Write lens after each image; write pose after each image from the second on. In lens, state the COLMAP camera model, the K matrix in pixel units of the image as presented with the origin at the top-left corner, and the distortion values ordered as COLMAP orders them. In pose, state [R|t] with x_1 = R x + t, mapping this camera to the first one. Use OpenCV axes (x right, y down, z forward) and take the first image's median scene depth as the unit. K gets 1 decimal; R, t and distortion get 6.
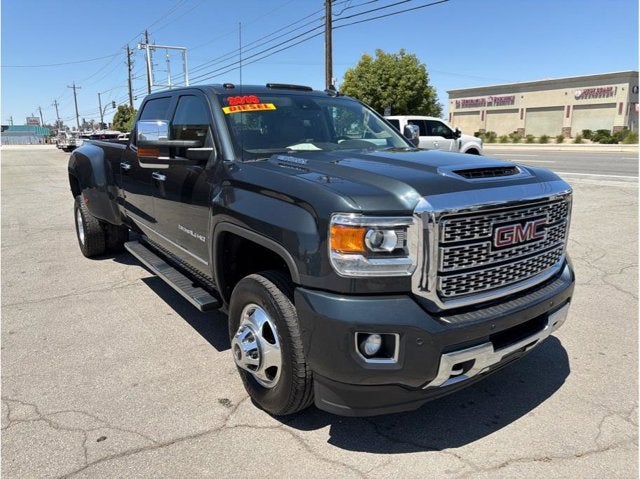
lens RADIAL K [[461.1, 0, 320.0], [0, 461.1, 239.5], [0, 0, 1]] dist [0.005543, -0.003258]
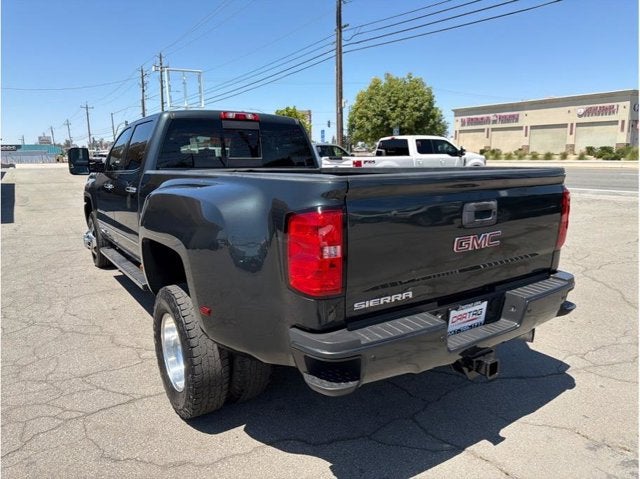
lens RADIAL K [[463.4, 0, 319.5], [0, 463.4, 243.5], [0, 0, 1]] dist [0.006239, -0.002885]
pose [[0.999909, -0.001797, -0.013392, -0.016829], [0.001411, 0.999584, -0.028802, 0.012359], [0.013438, 0.028780, 0.999495, -0.064171]]
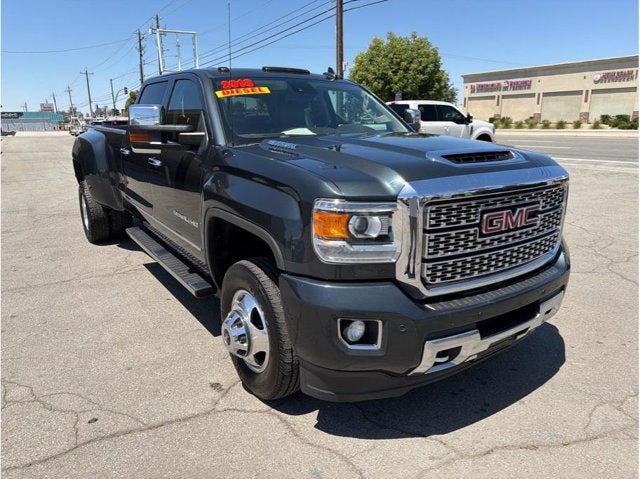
lens RADIAL K [[461.8, 0, 321.0], [0, 461.8, 243.1], [0, 0, 1]] dist [-0.000187, 0.003365]
pose [[0.999677, 0.004740, -0.024975, 0.007373], [-0.003841, 0.999347, 0.035919, 0.000295], [0.025129, -0.035811, 0.999043, 0.001216]]
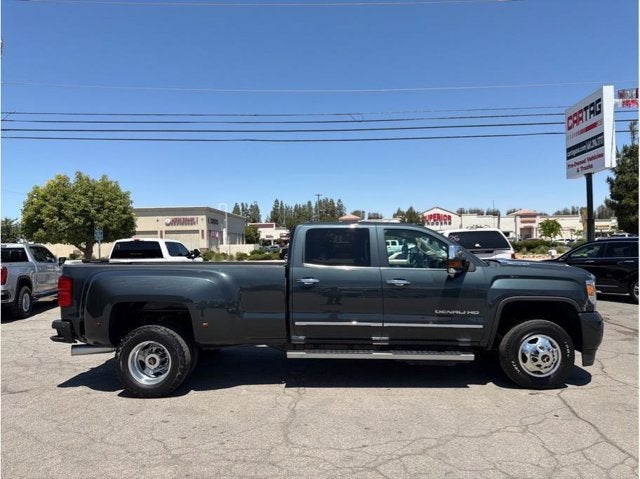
lens RADIAL K [[458.7, 0, 317.6], [0, 458.7, 241.2], [0, 0, 1]] dist [0.002679, -0.001654]
pose [[0.593866, 0.013939, 0.804444, -0.358627], [0.188747, 0.969533, -0.156139, -0.019034], [-0.782111, 0.244562, 0.573142, 0.075734]]
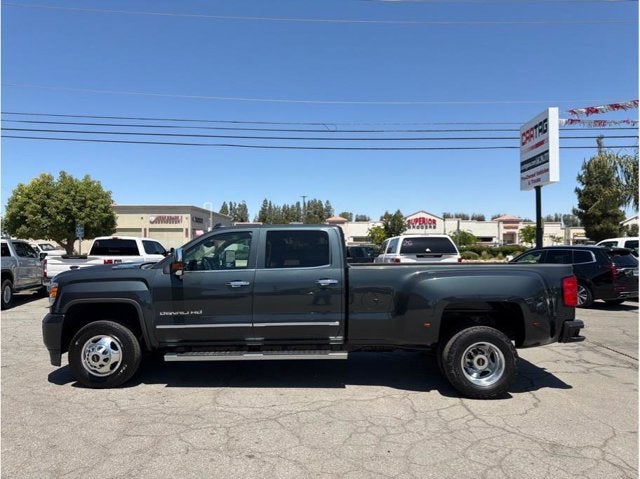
lens RADIAL K [[460.8, 0, 320.0], [0, 460.8, 231.7], [0, 0, 1]] dist [0.006857, -0.005889]
pose [[0.570440, 0.045271, 0.820091, -0.388314], [0.171261, 0.969977, -0.172671, -0.003573], [-0.803286, 0.238948, 0.545560, 0.004506]]
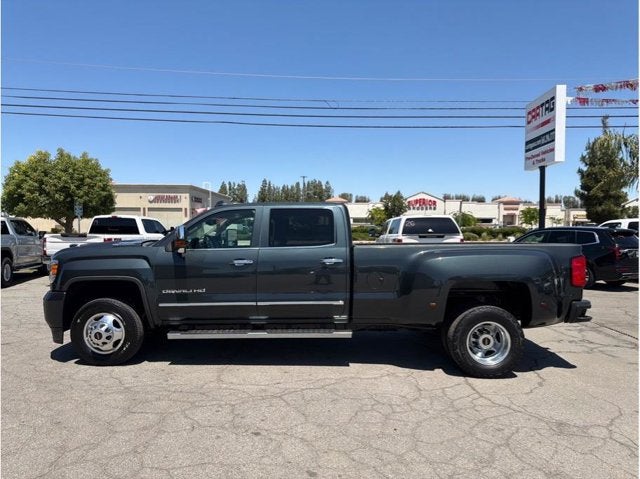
lens RADIAL K [[461.1, 0, 320.0], [0, 461.1, 239.5], [0, 0, 1]] dist [0.005543, -0.003258]
pose [[0.568961, 0.000061, 0.822364, -0.384999], [0.166487, 0.979284, -0.115258, -0.003376], [-0.805336, 0.202490, 0.557165, 0.011702]]
